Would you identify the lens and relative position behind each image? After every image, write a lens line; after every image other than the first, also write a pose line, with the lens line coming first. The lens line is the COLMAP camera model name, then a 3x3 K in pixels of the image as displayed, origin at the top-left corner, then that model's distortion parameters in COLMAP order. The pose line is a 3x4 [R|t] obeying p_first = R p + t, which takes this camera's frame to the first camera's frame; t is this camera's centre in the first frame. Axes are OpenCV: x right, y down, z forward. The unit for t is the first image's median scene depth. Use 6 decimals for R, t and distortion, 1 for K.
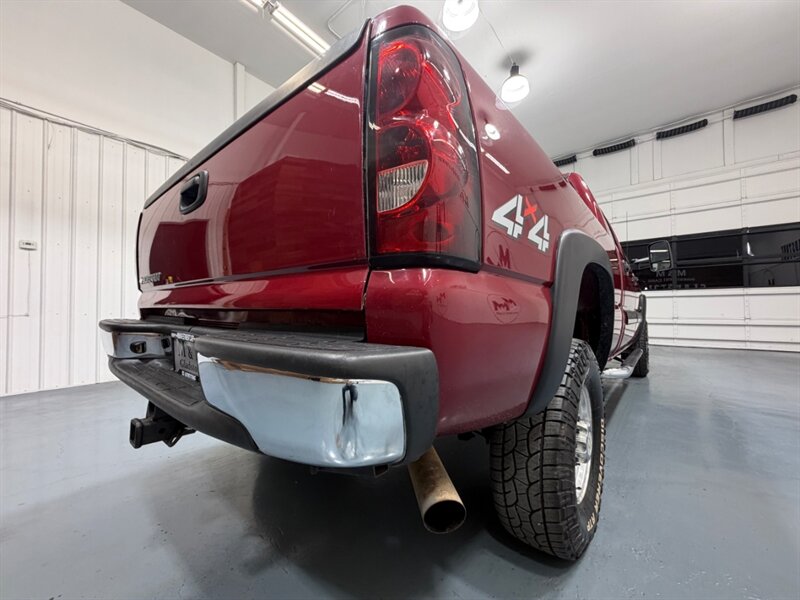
lens RADIAL K [[319.6, 0, 400.0], [0, 319.6, 300.0], [0, 0, 1]] dist [0.001500, -0.000013]
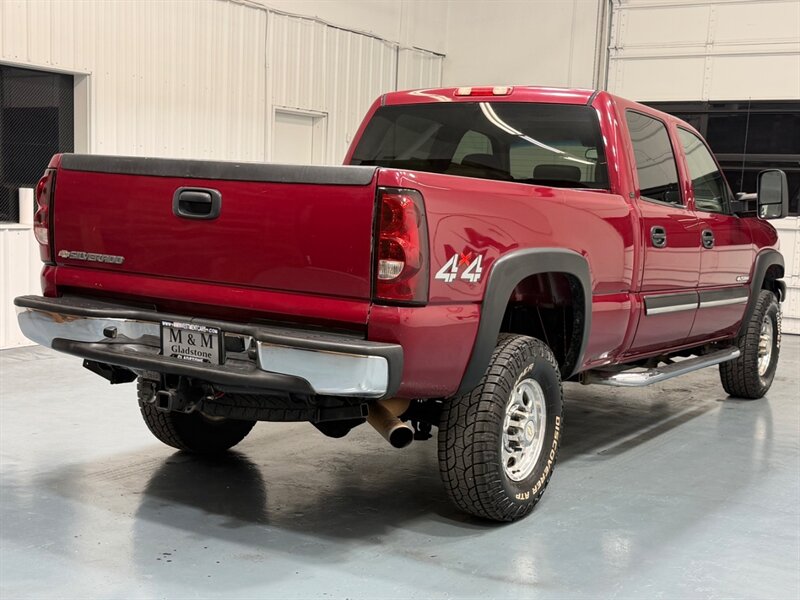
lens RADIAL K [[1032.2, 0, 400.0], [0, 1032.2, 300.0], [0, 0, 1]] dist [0.183630, -0.464987]
pose [[0.989634, 0.036525, 0.138887, -0.467953], [-0.053636, 0.991138, 0.121530, -0.525420], [-0.133217, -0.127719, 0.982823, -3.069769]]
